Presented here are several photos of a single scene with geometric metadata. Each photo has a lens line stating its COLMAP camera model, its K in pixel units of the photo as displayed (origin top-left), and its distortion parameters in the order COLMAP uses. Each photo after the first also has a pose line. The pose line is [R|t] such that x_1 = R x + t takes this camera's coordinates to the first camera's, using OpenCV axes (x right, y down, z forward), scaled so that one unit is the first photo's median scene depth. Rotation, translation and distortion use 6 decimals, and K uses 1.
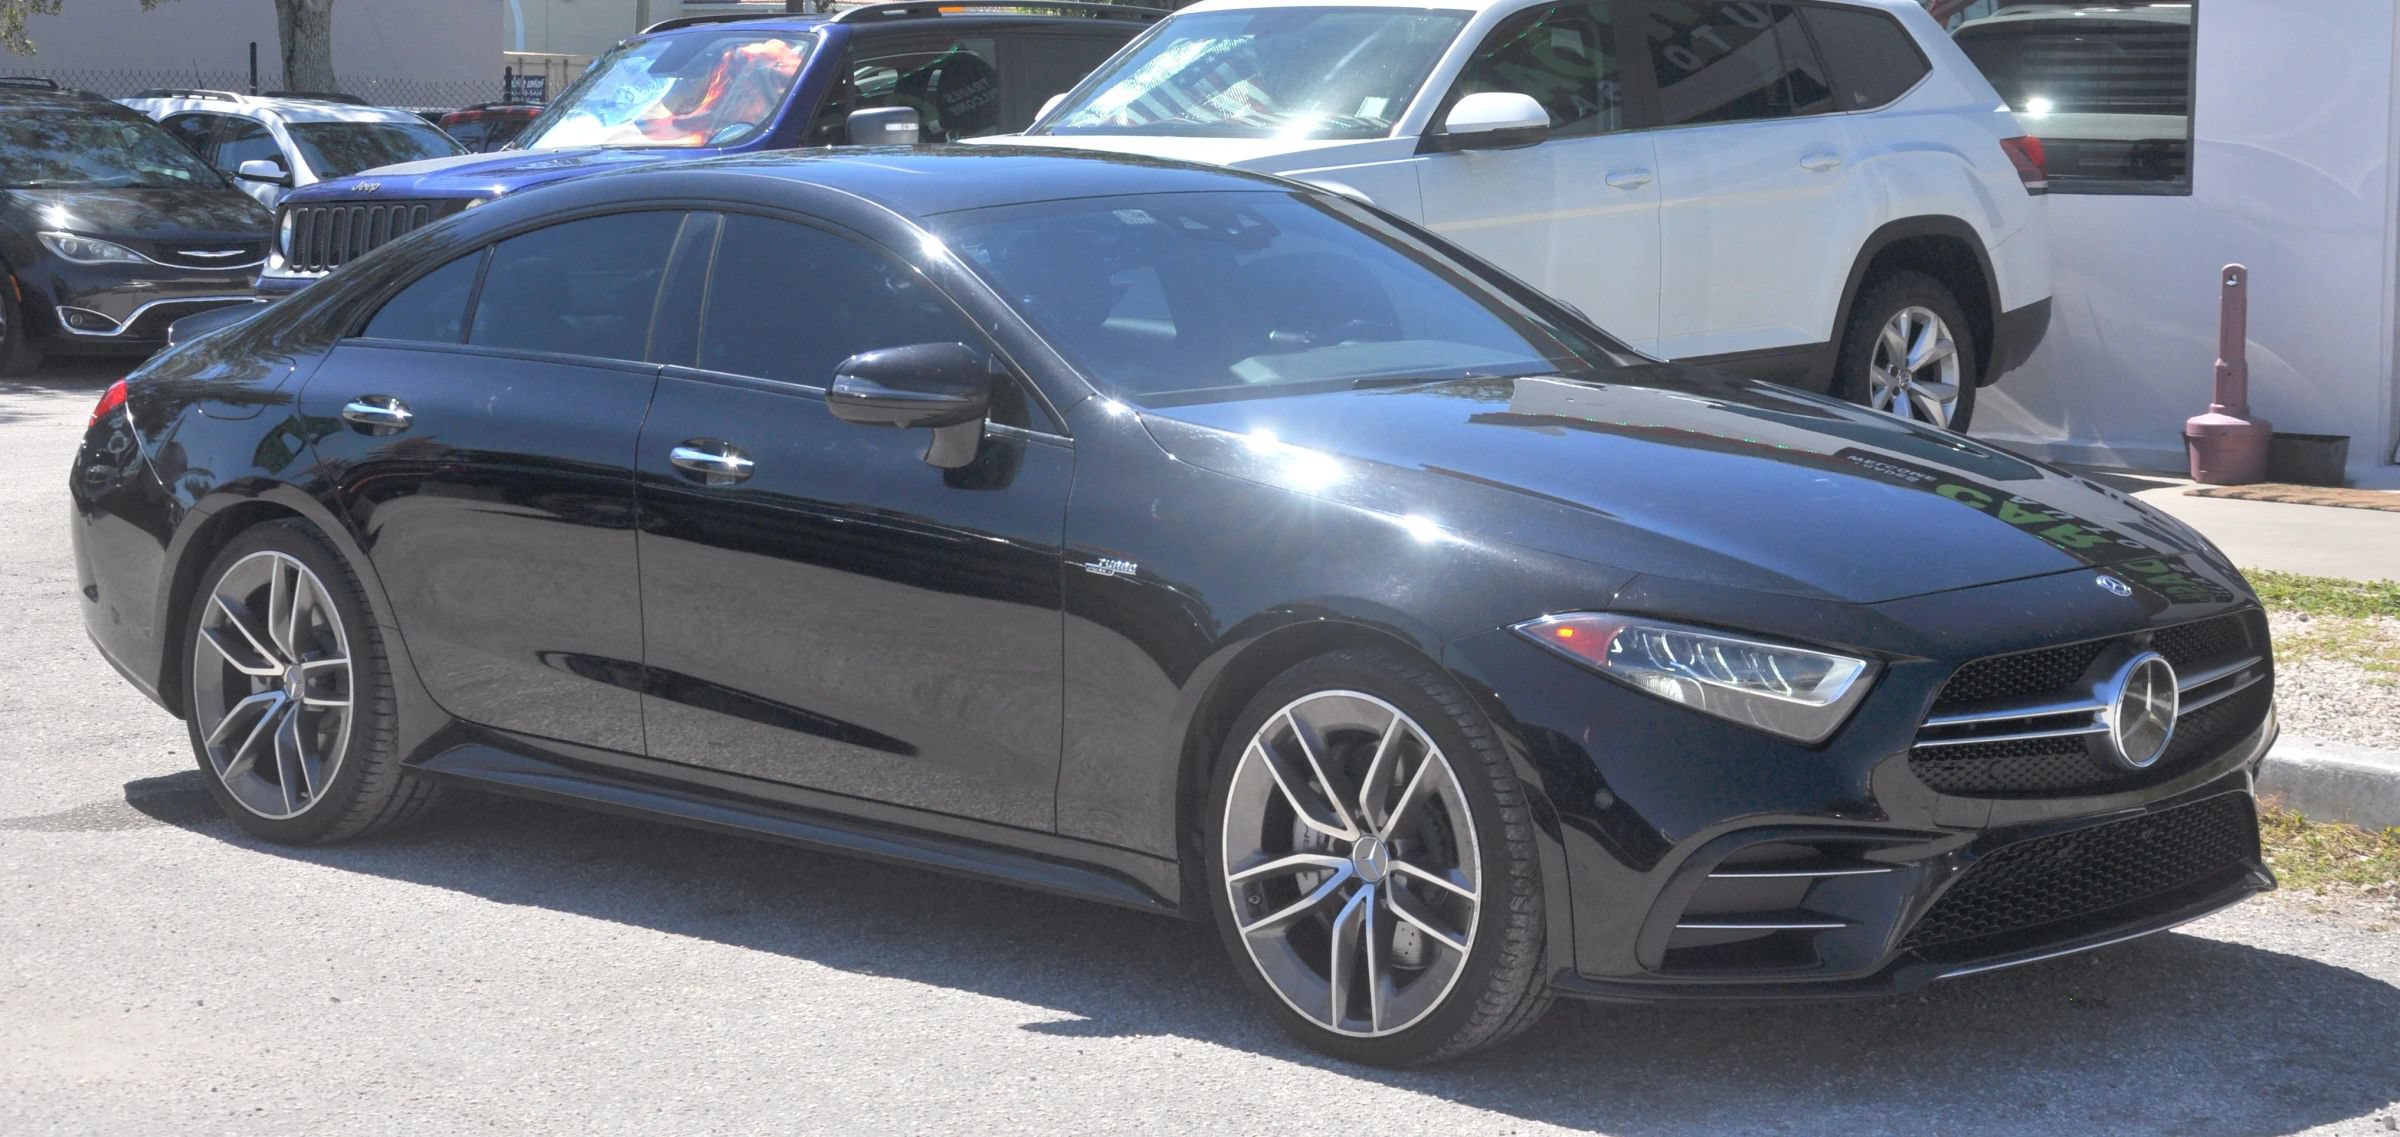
lens RADIAL K [[4186.5, 0, 1177.3], [0, 4186.5, 360.1], [0, 0, 1]] dist [0.191070, 0.192228]
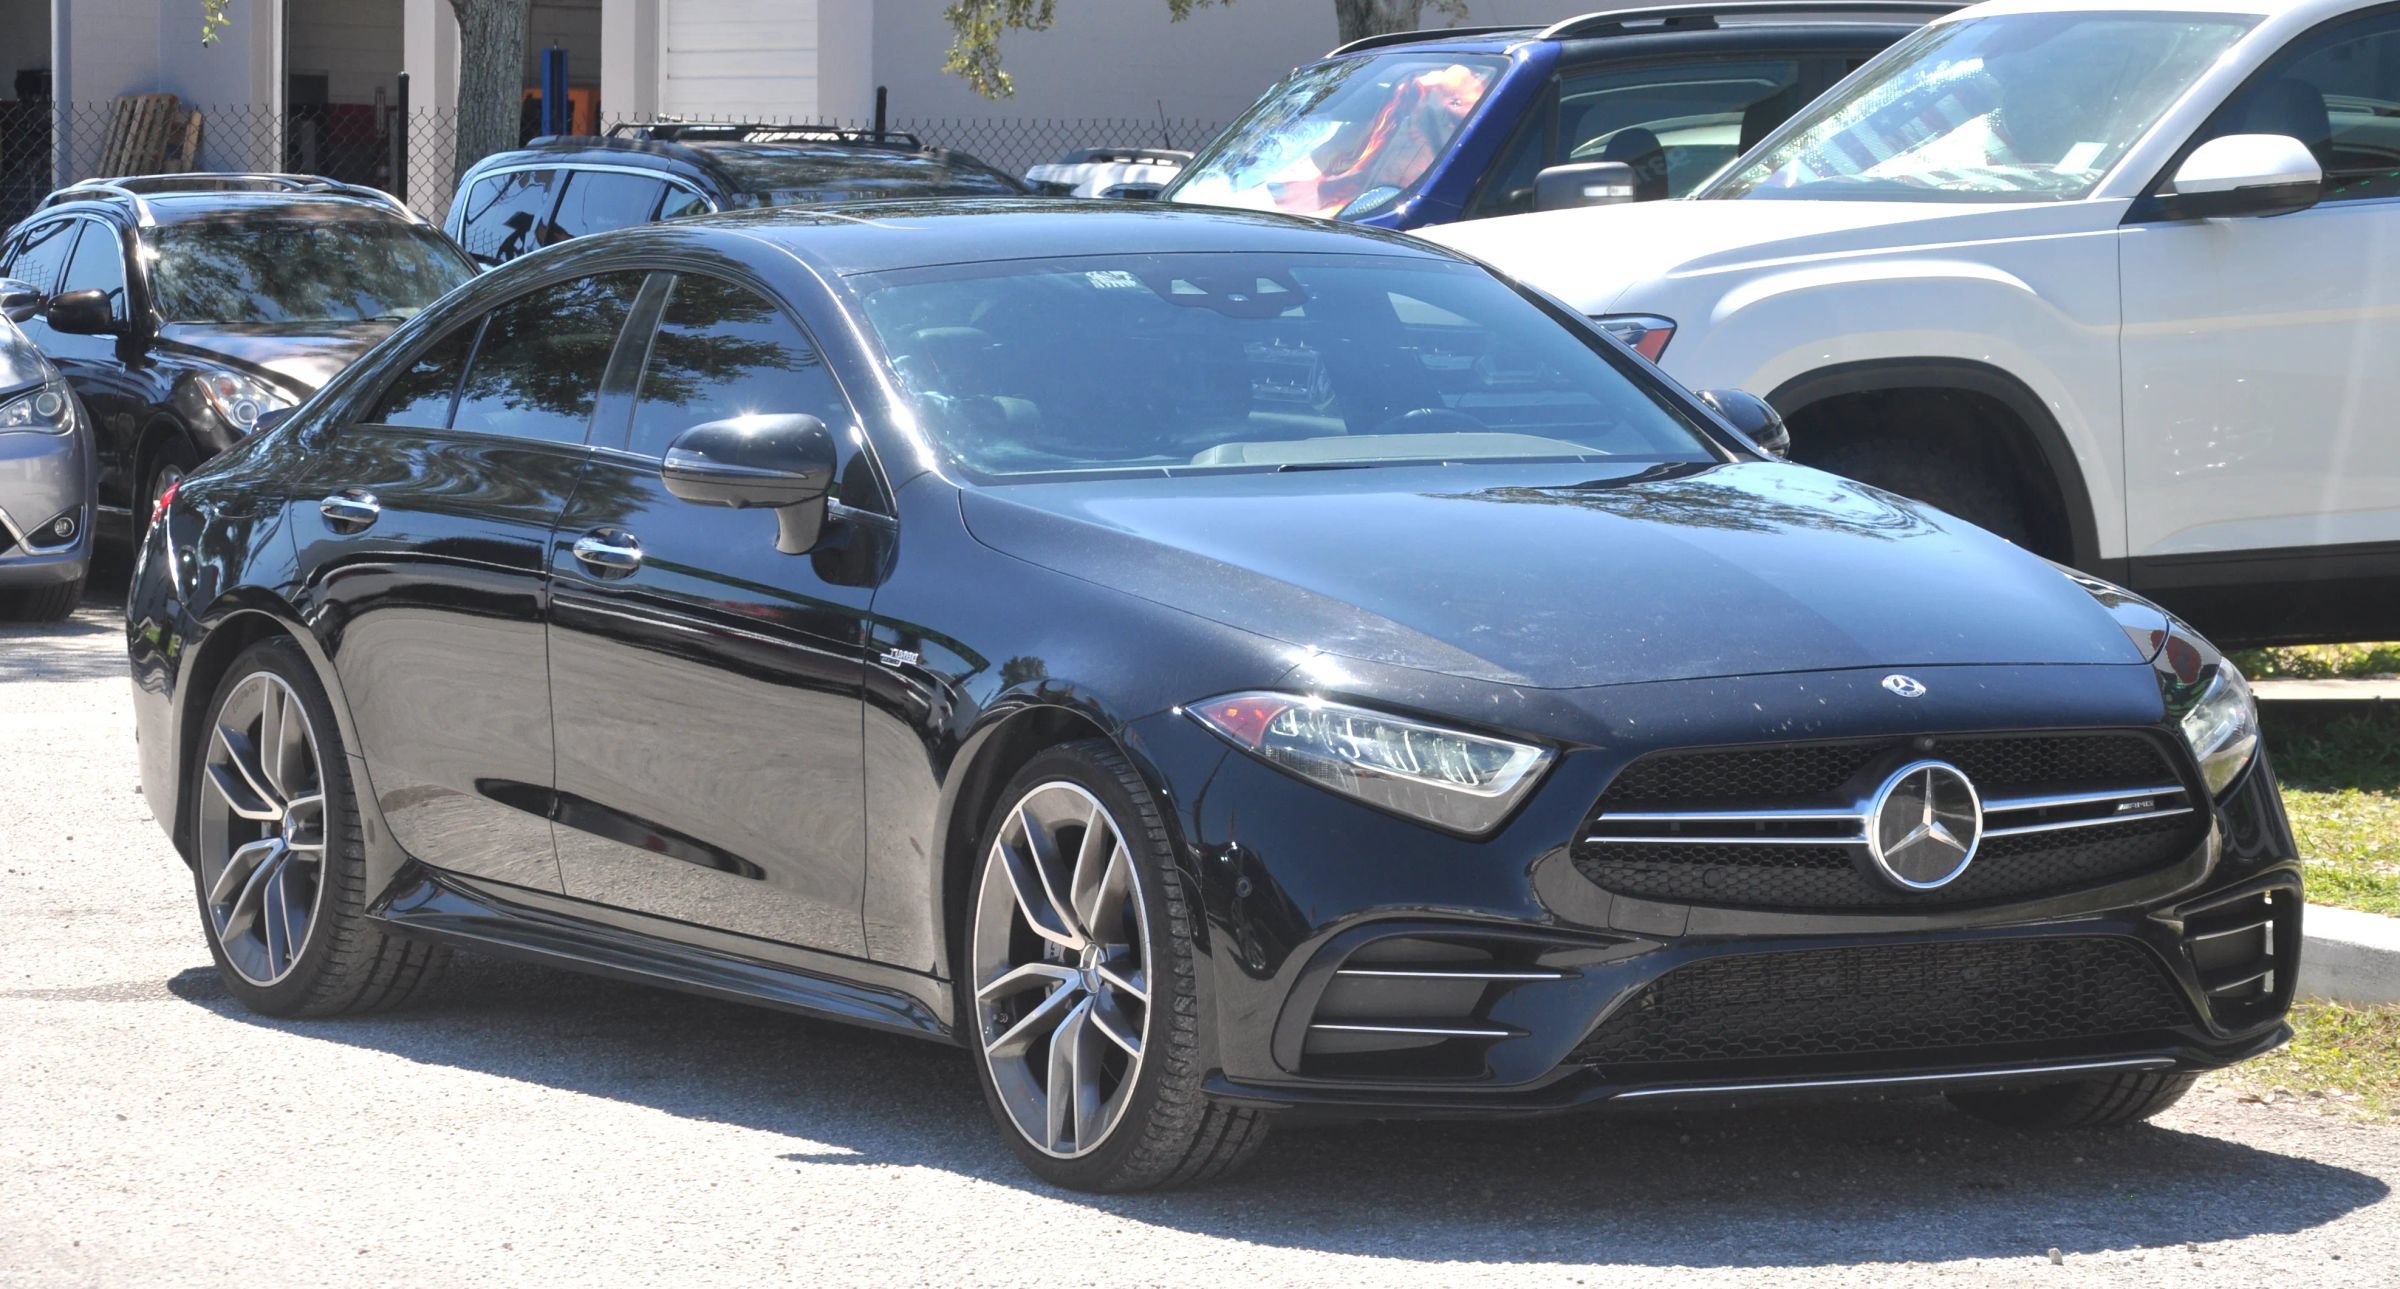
lens RADIAL K [[9133.0, 0, 1236.4], [0, 9133.0, 586.6], [0, 0, 1]] dist [0.888380, -2.959824]
pose [[0.946766, 0.014057, -0.321615, 0.580781], [-0.019682, 0.999705, -0.014246, 0.051493], [0.321320, 0.019817, 0.946763, -0.713509]]
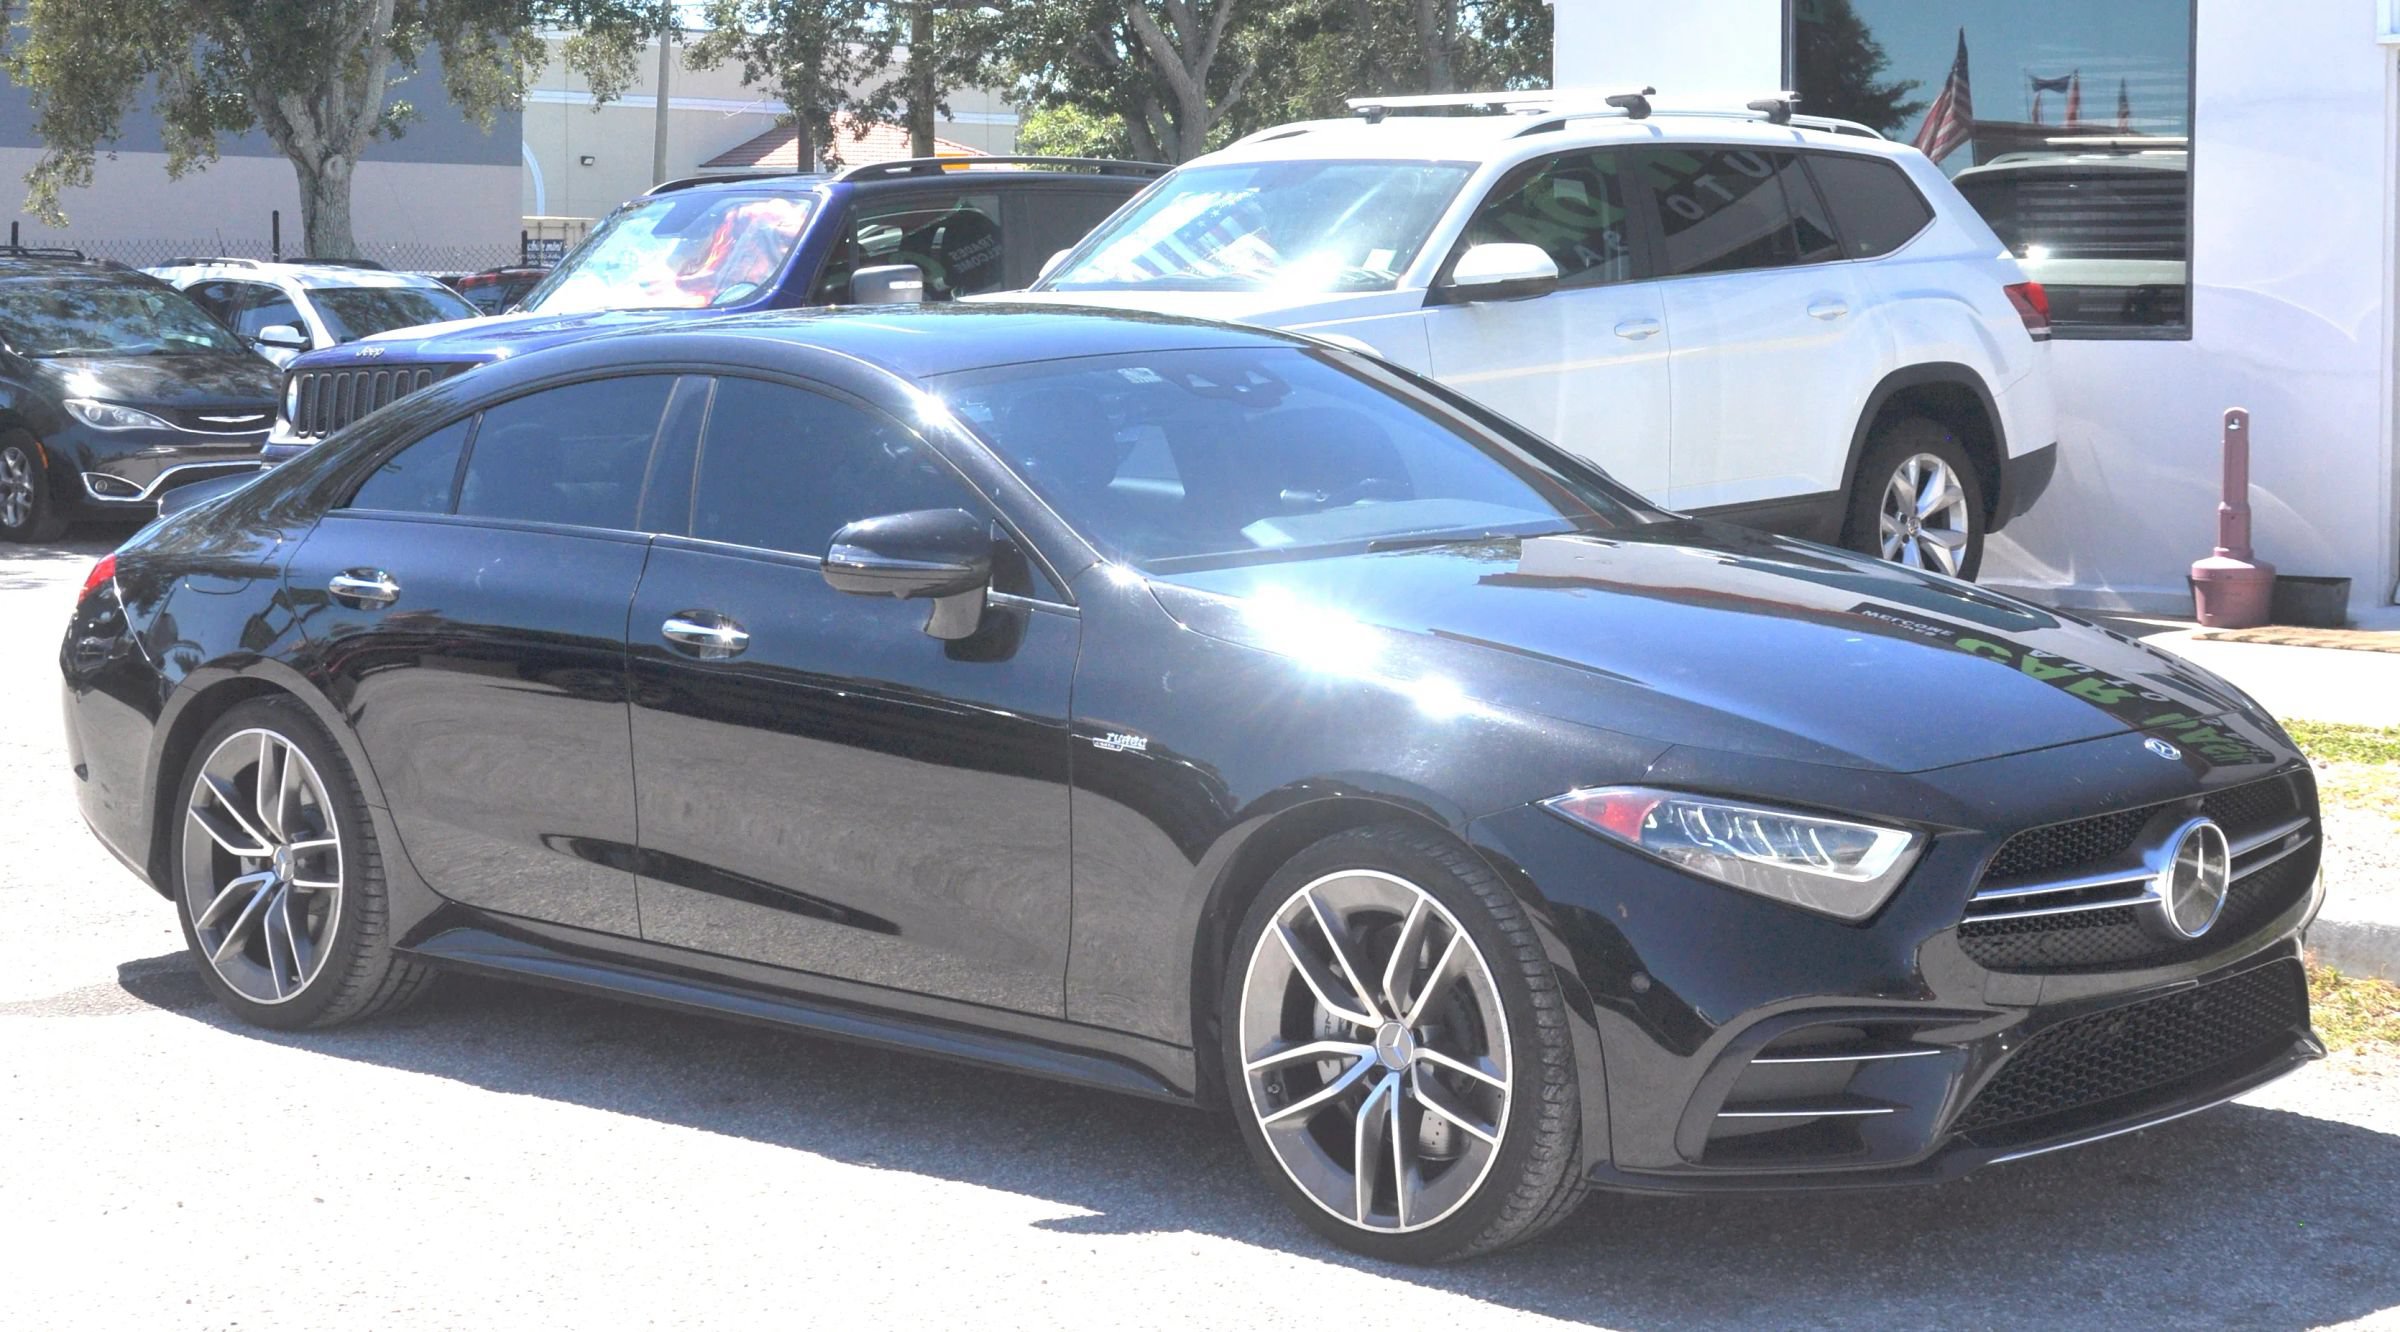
lens RADIAL K [[4043.3, 0, 1203.2], [0, 4043.3, 434.0], [0, 0, 1]] dist [0.071316, 0.054861]
pose [[0.999919, -0.011698, 0.005073, -0.000557], [0.011786, 0.999772, -0.017799, -0.003593], [-0.004864, 0.017857, 0.999829, 0.062334]]
